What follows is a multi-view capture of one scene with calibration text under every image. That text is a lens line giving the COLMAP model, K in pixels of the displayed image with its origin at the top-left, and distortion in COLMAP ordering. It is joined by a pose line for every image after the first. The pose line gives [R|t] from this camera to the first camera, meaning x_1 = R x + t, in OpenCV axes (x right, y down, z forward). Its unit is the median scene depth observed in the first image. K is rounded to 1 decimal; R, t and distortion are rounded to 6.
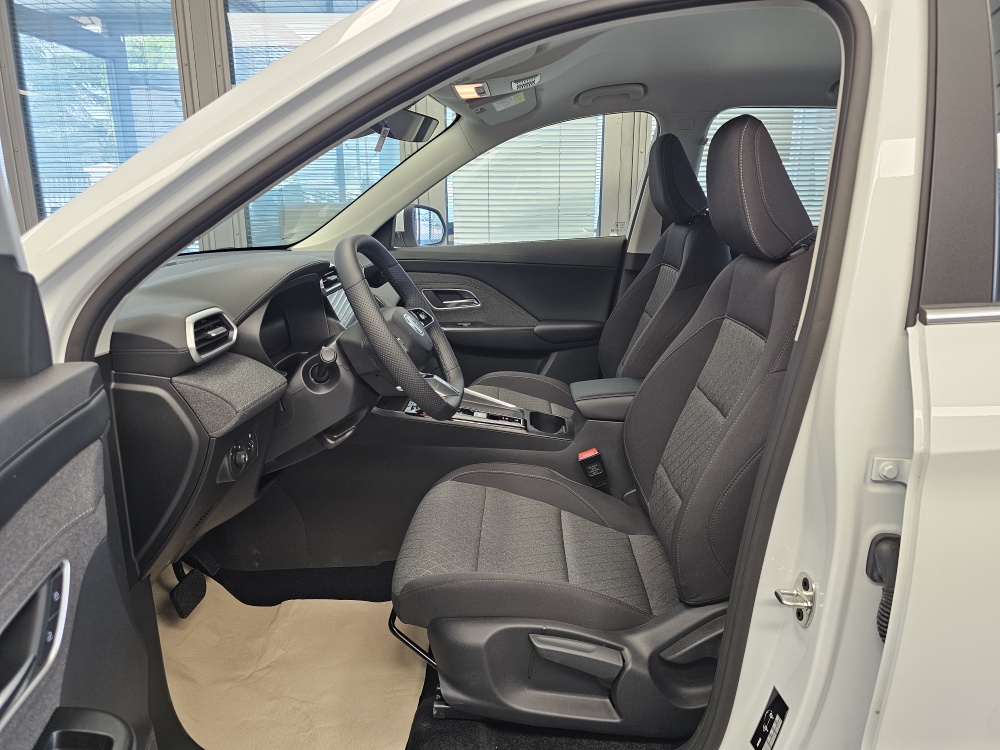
lens RADIAL K [[676.6, 0, 502.5], [0, 676.6, 380.4], [0, 0, 1]] dist [0.061116, -0.081114]
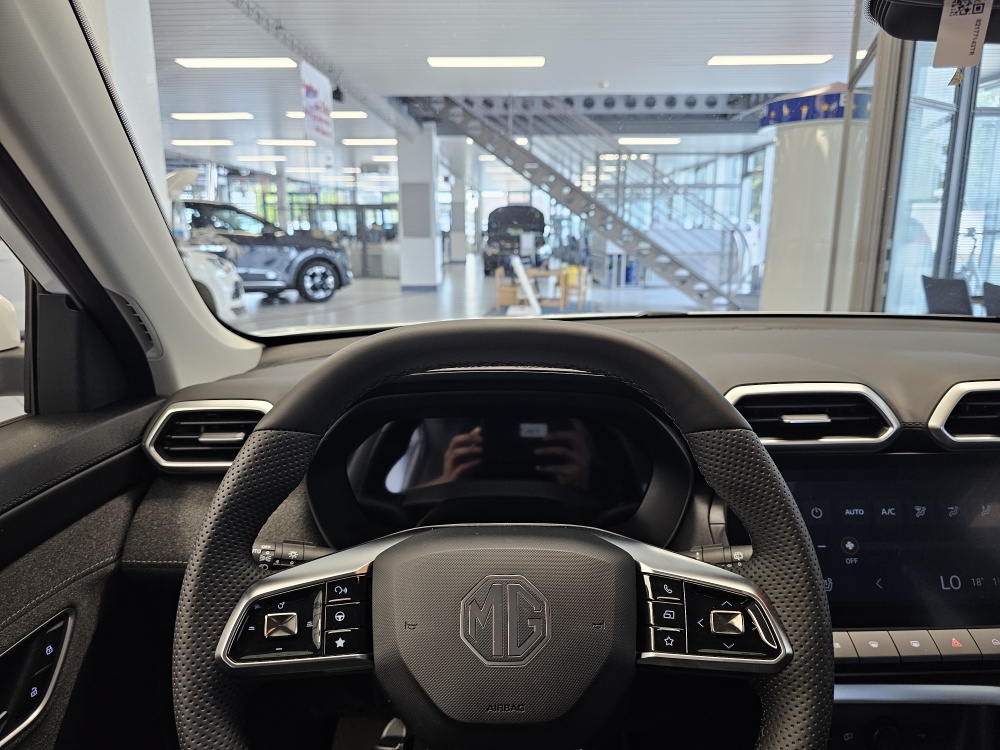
lens RADIAL K [[676.6, 0, 502.5], [0, 676.6, 380.4], [0, 0, 1]] dist [0.061116, -0.081114]
pose [[0.024060, 0.222350, -0.974670, 0.206849], [-0.251680, 0.944898, 0.209345, -0.337325], [0.967511, 0.240268, 0.078695, 1.248415]]
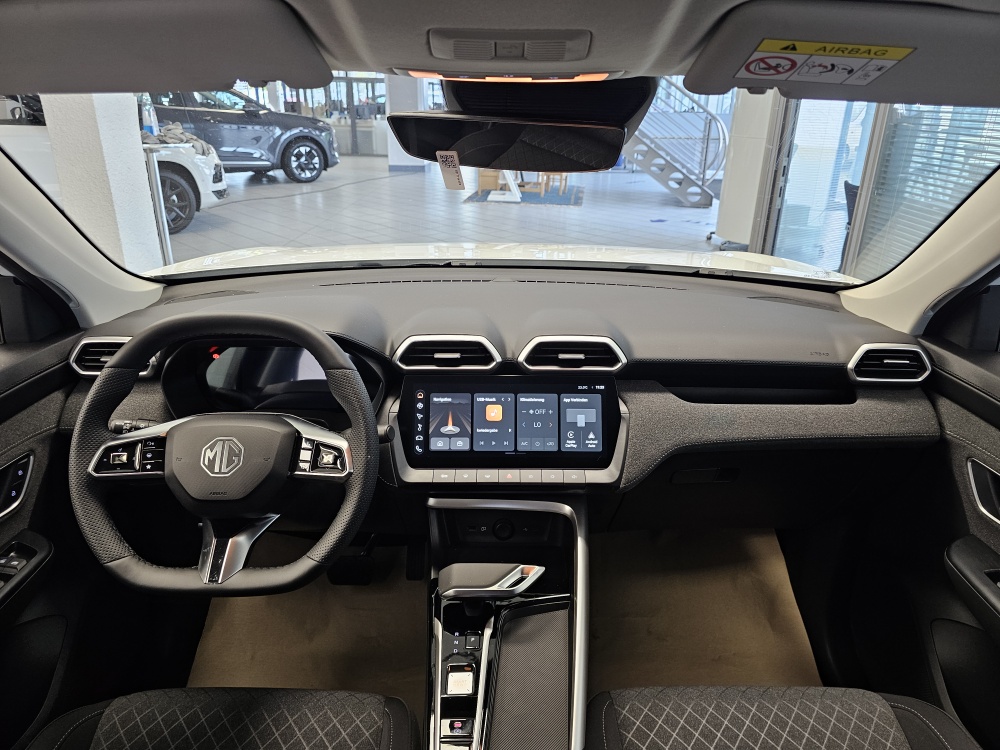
lens RADIAL K [[655.9, 0, 521.6], [0, 655.9, 369.2], [0, 0, 1]] dist [0.063705, -0.075767]
pose [[0.040803, 0.384551, -0.922202, 0.628778], [-0.276705, 0.891220, 0.359389, -0.651598], [0.960088, 0.240514, 0.142772, 1.552045]]
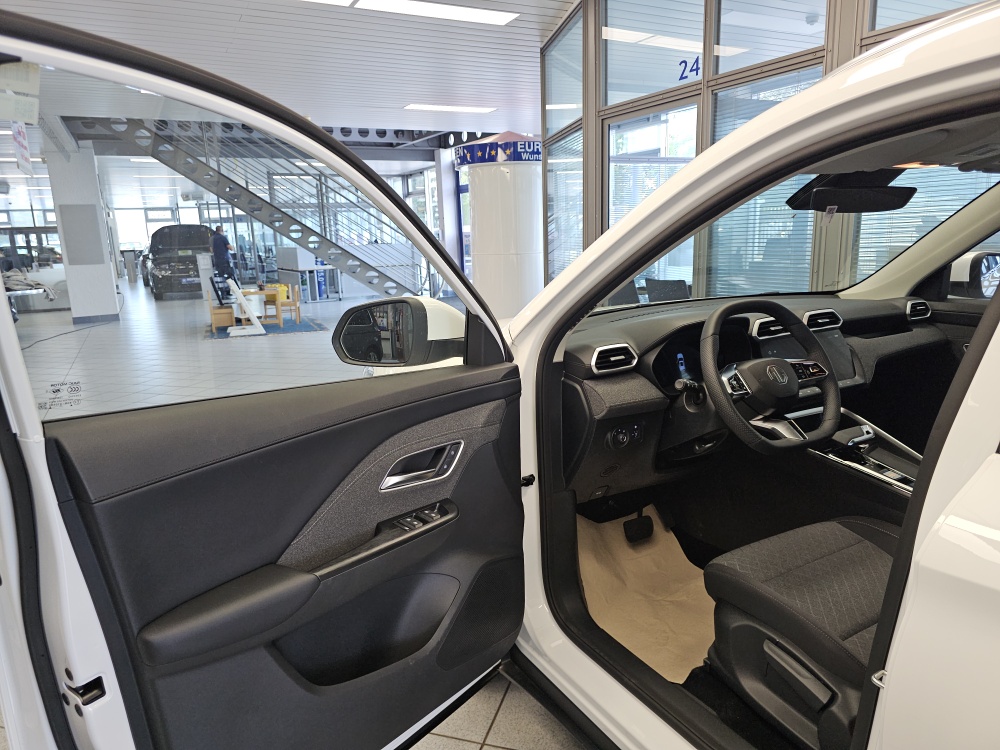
lens RADIAL K [[676.6, 0, 502.5], [0, 676.6, 380.4], [0, 0, 1]] dist [0.061116, -0.081114]
pose [[0.518608, 0.168044, -0.838336, 0.874195], [-0.187453, 0.978988, 0.080277, -0.104261], [0.834210, 0.115516, 0.539211, -0.124594]]
